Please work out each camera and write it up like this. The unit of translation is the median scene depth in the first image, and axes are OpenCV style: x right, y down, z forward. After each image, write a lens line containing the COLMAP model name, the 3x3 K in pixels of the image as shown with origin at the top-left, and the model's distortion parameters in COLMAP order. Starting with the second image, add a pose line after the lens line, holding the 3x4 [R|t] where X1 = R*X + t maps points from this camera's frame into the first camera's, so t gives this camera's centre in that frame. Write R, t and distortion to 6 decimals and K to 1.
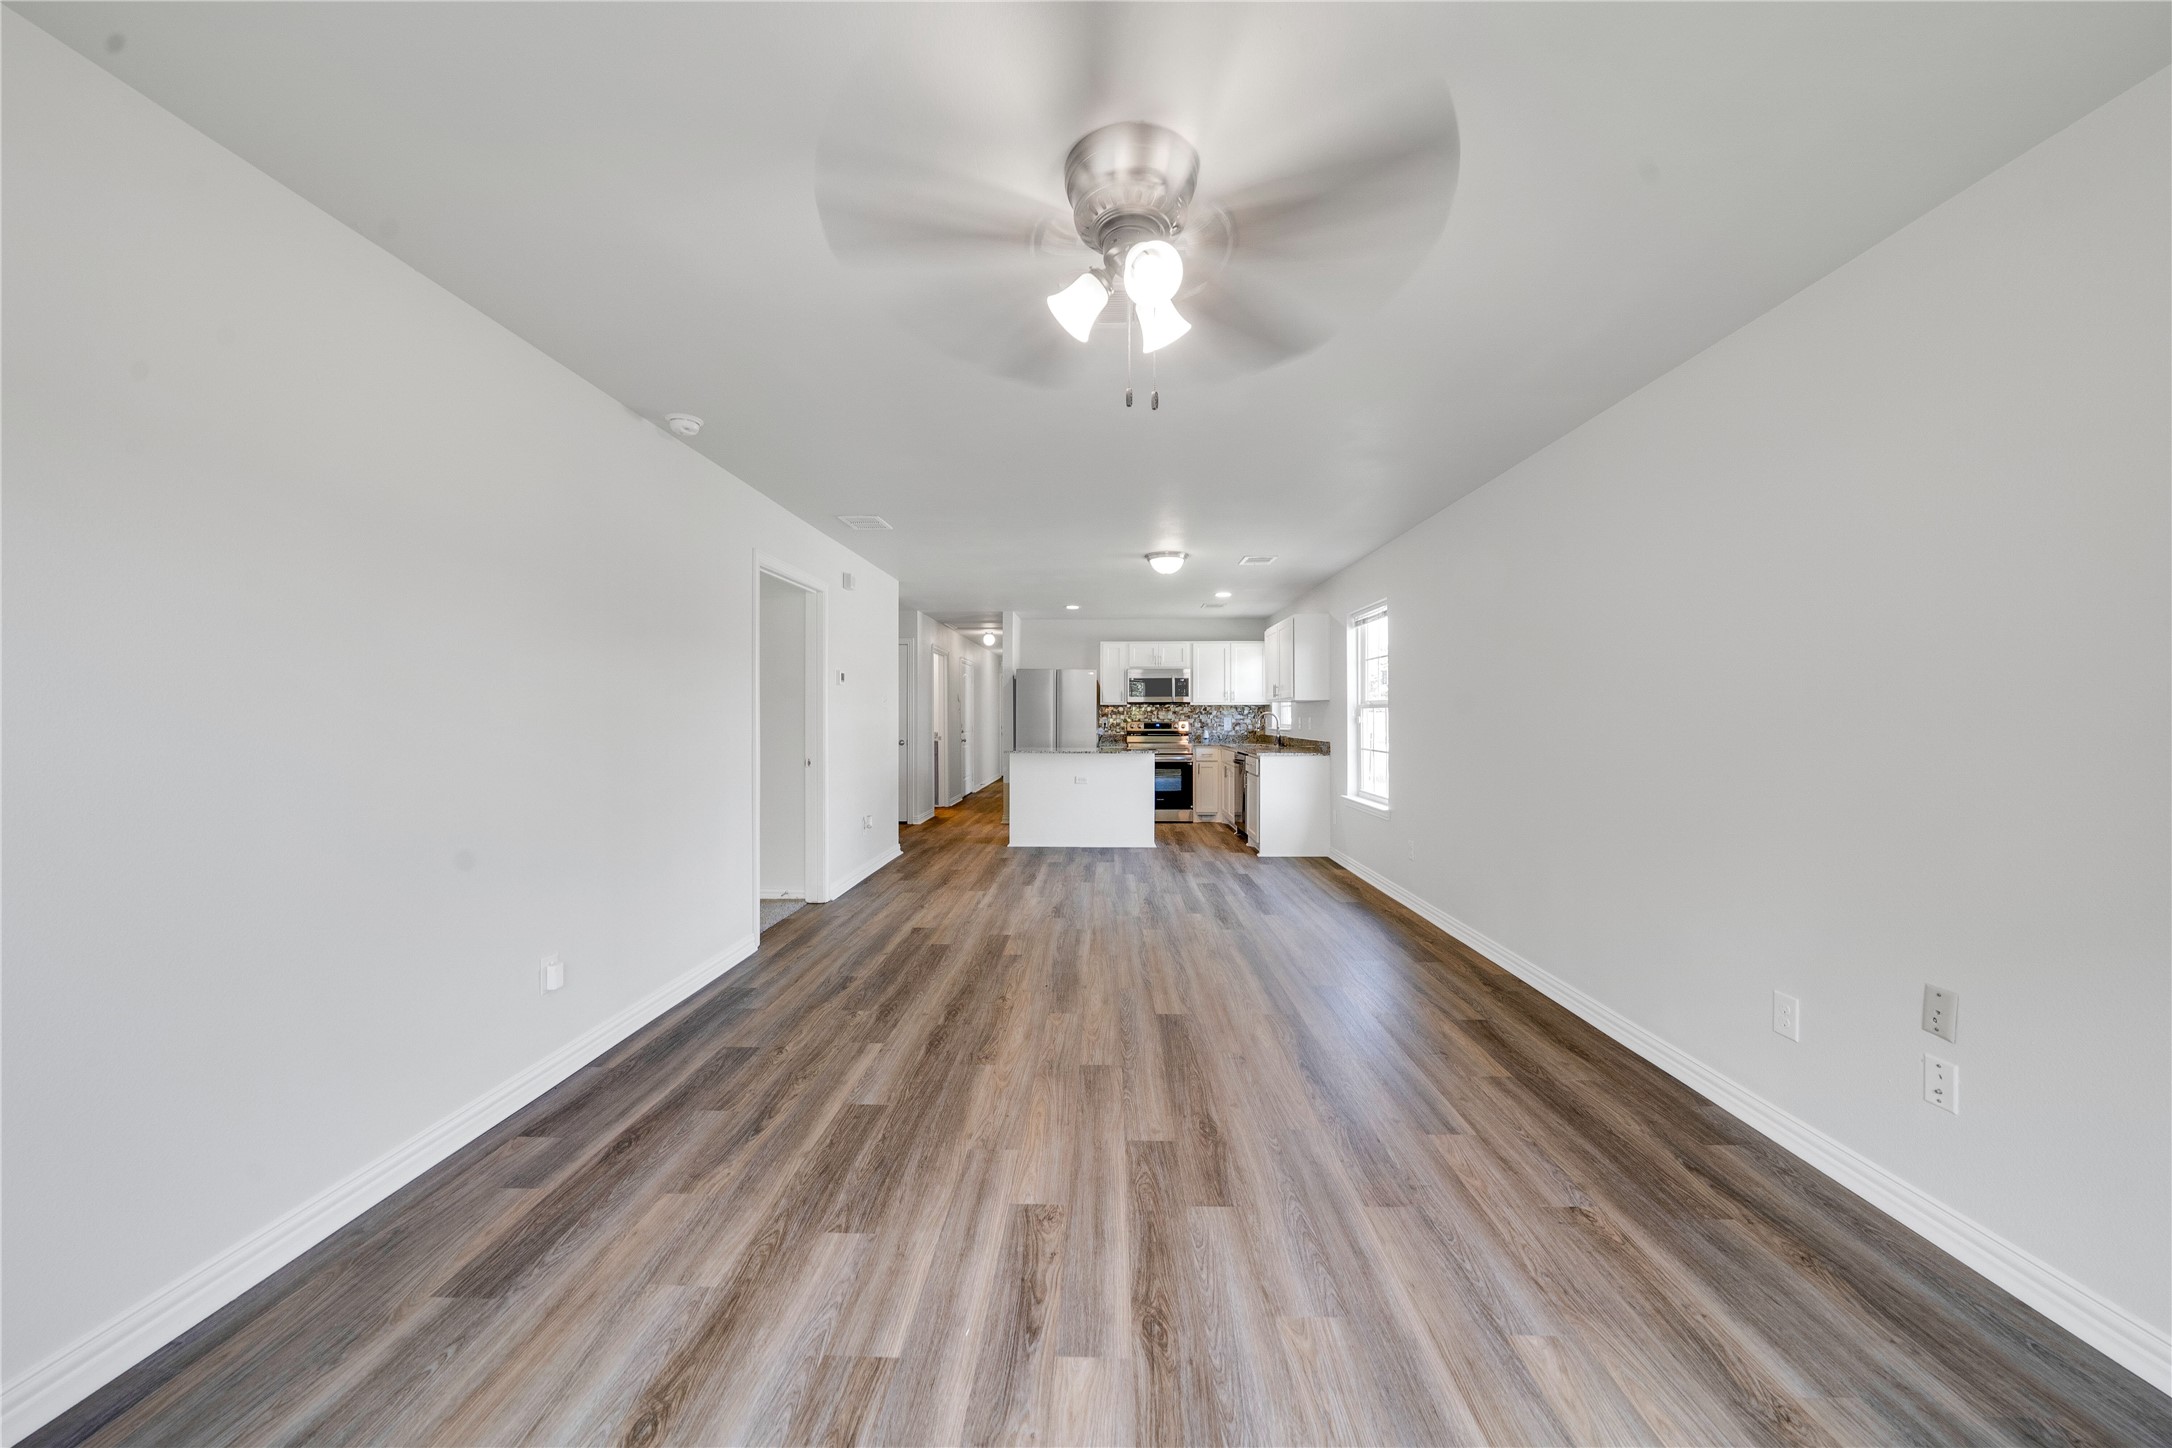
lens RADIAL K [[755.0, 0, 1090.4], [0, 755.0, 721.1], [0, 0, 1]] dist [-0.025446, 0.004501]
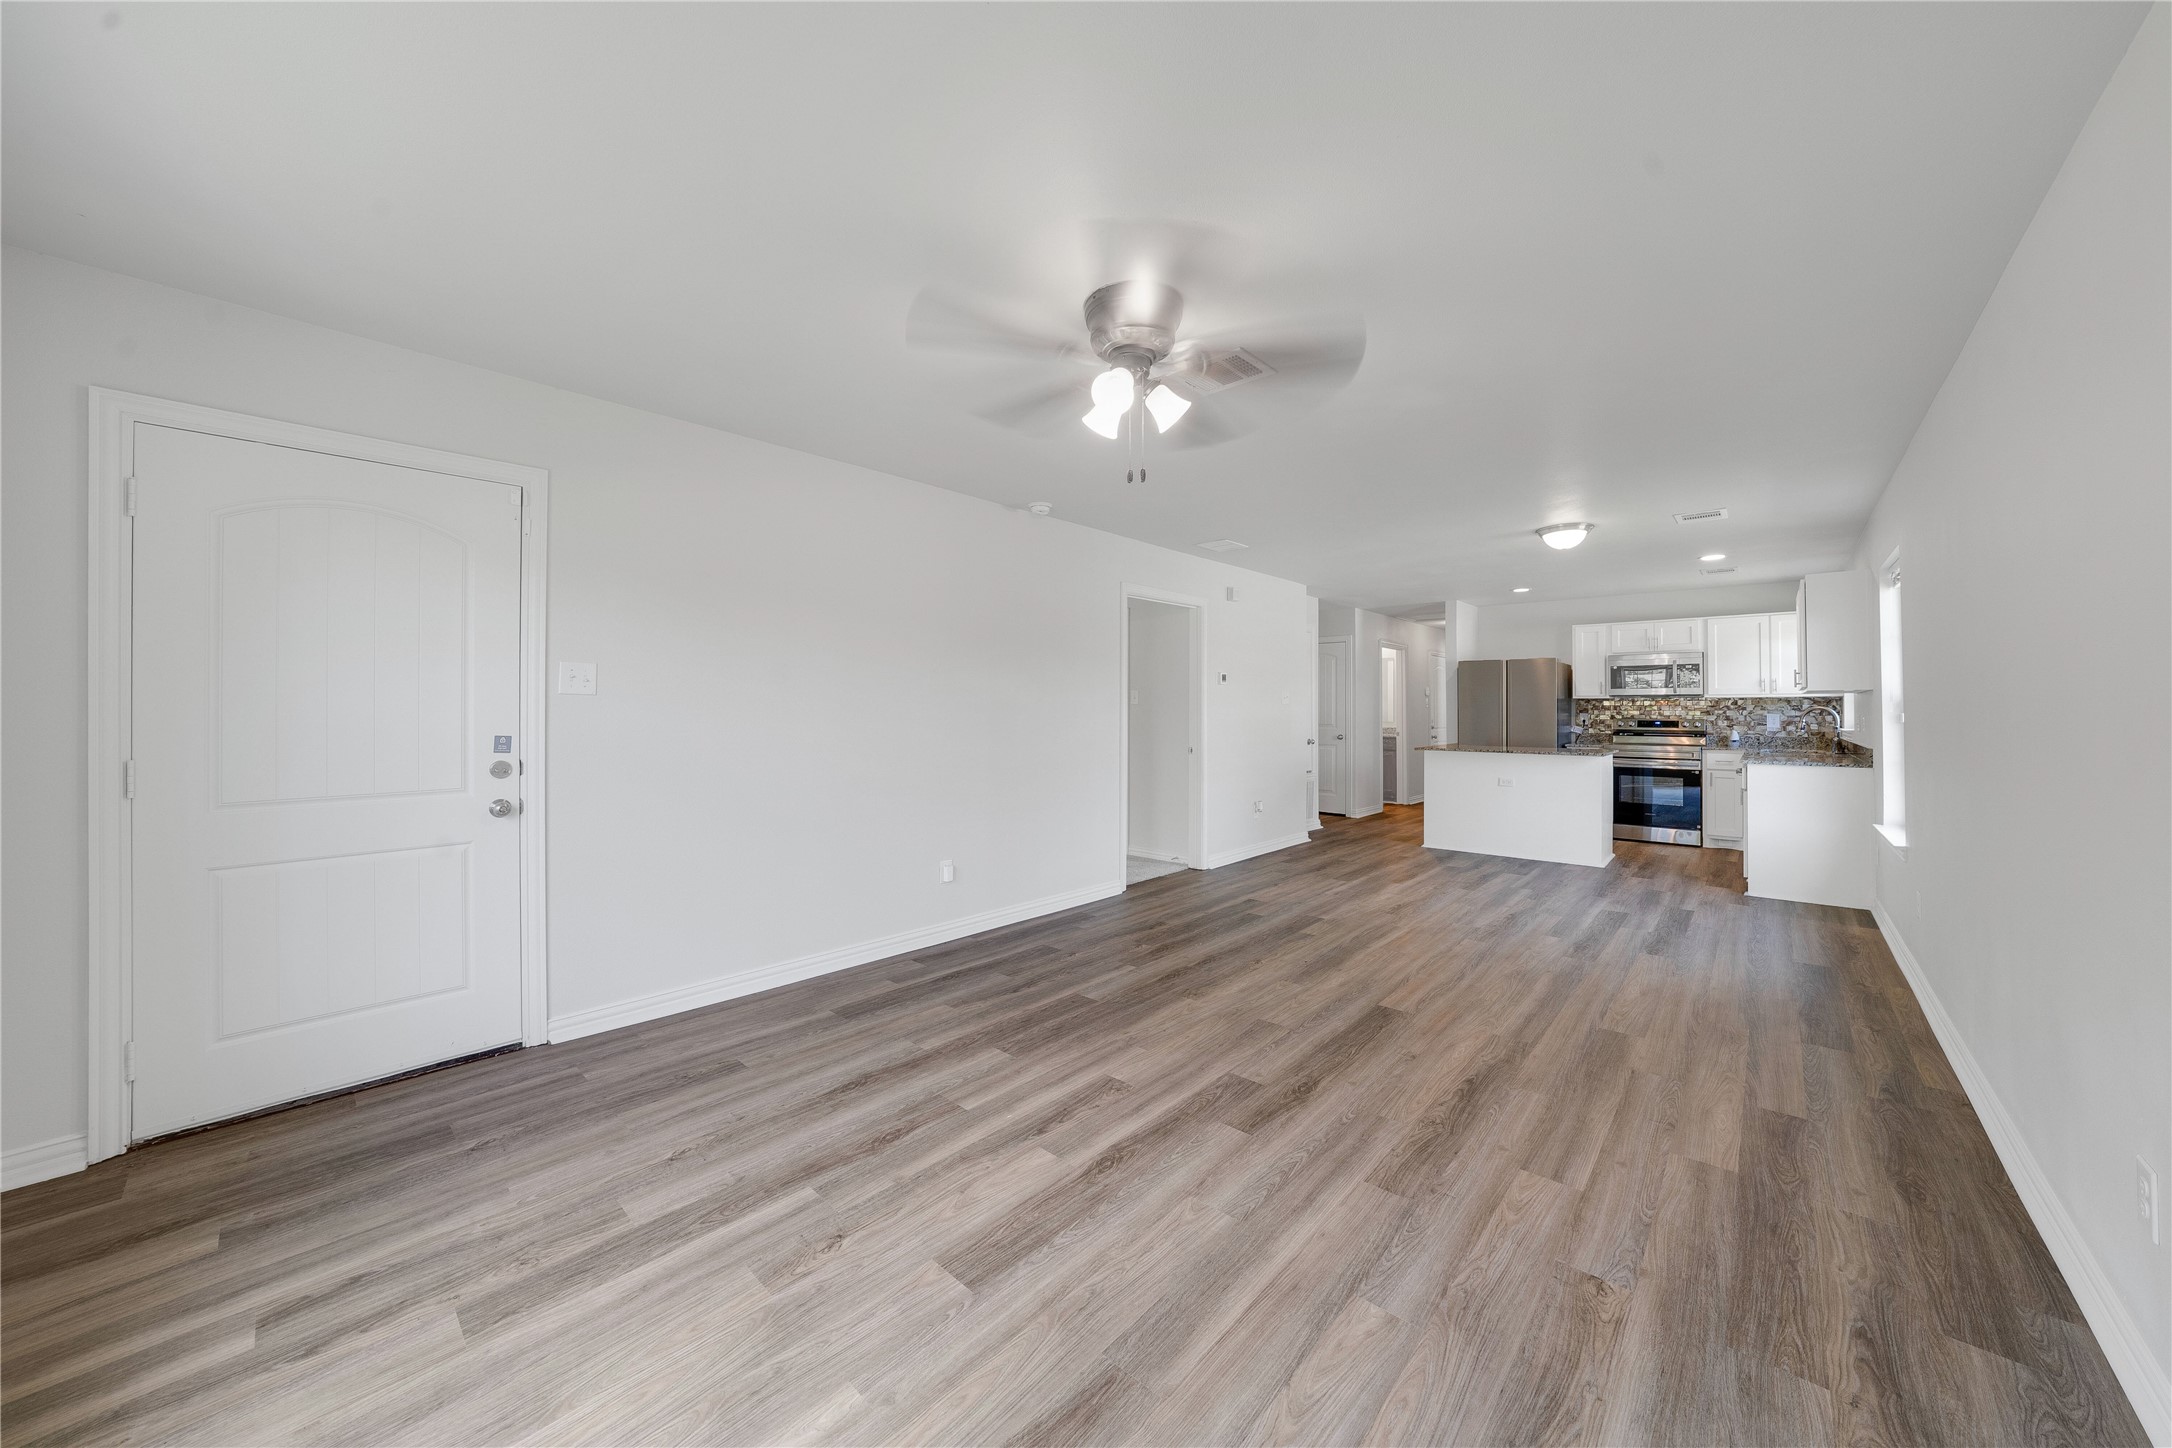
lens RADIAL K [[761.3, 0, 1085.9], [0, 761.3, 707.7], [0, 0, 1]] dist [-0.018559, 0.000511]
pose [[0.754583, -0.002201, -0.656201, 0.523287], [-0.005163, 0.999944, -0.009291, -0.001559], [0.656185, 0.010399, 0.754529, -0.042409]]
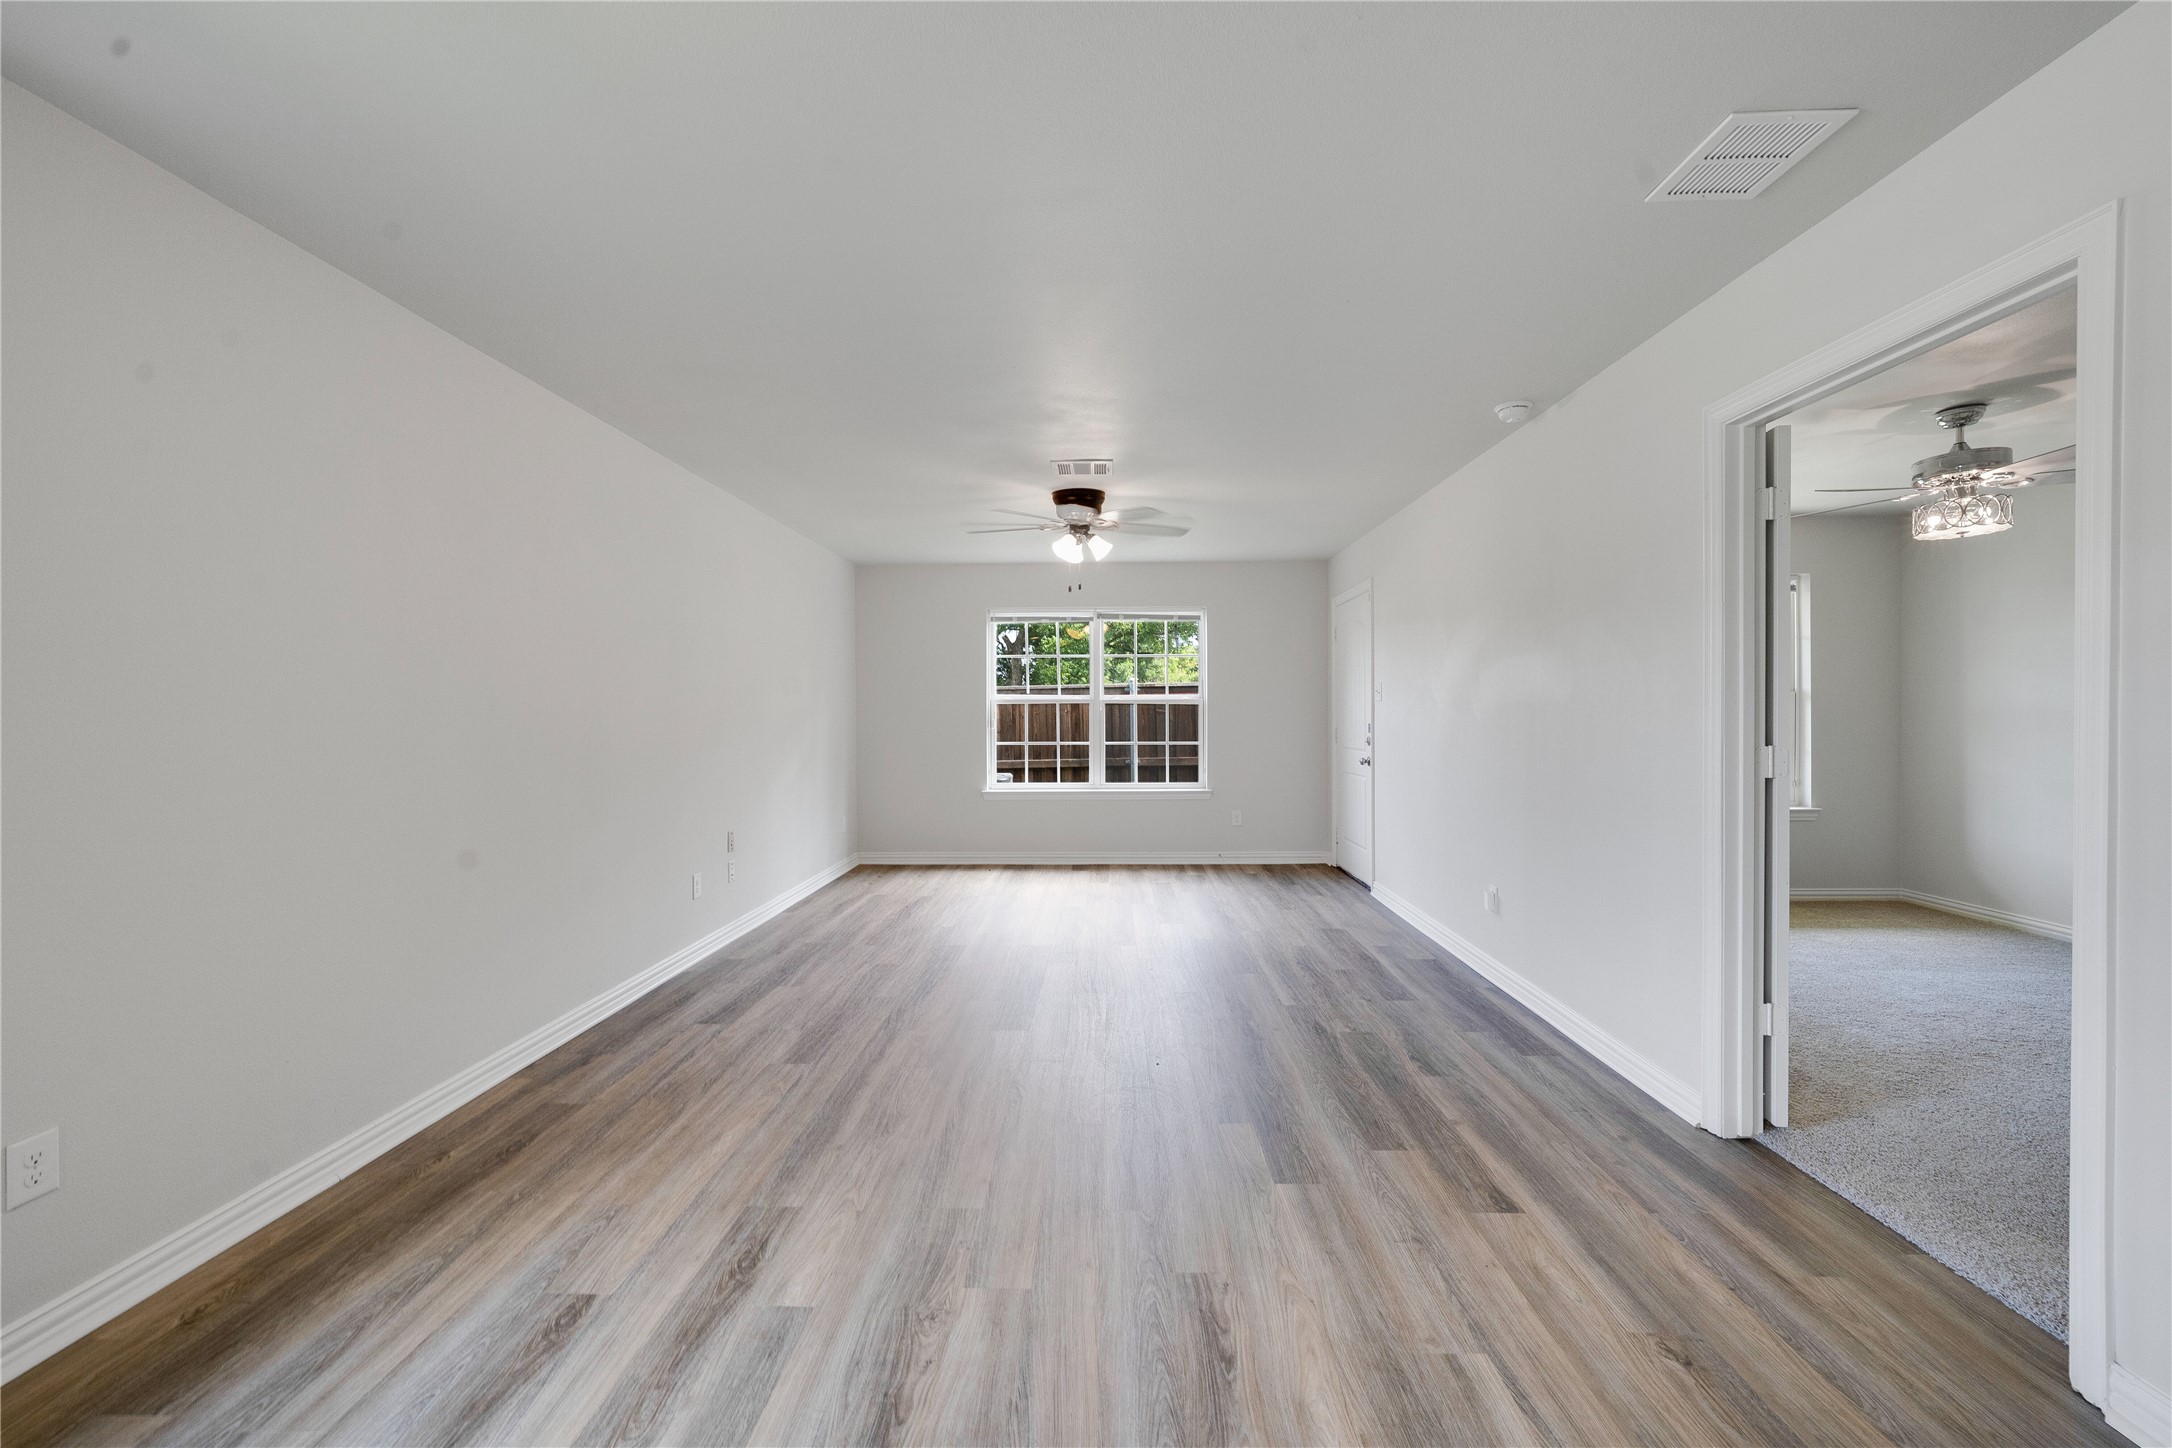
lens RADIAL K [[882.1, 0, 1080.8], [0, 882.1, 722.0], [0, 0, 1]] dist [-0.022190, 0.006726]
pose [[-0.999918, 0.004242, 0.012096, 0.009206], [0.004454, 0.999836, 0.017534, -0.015965], [-0.012020, 0.017586, -0.999773, 2.357480]]
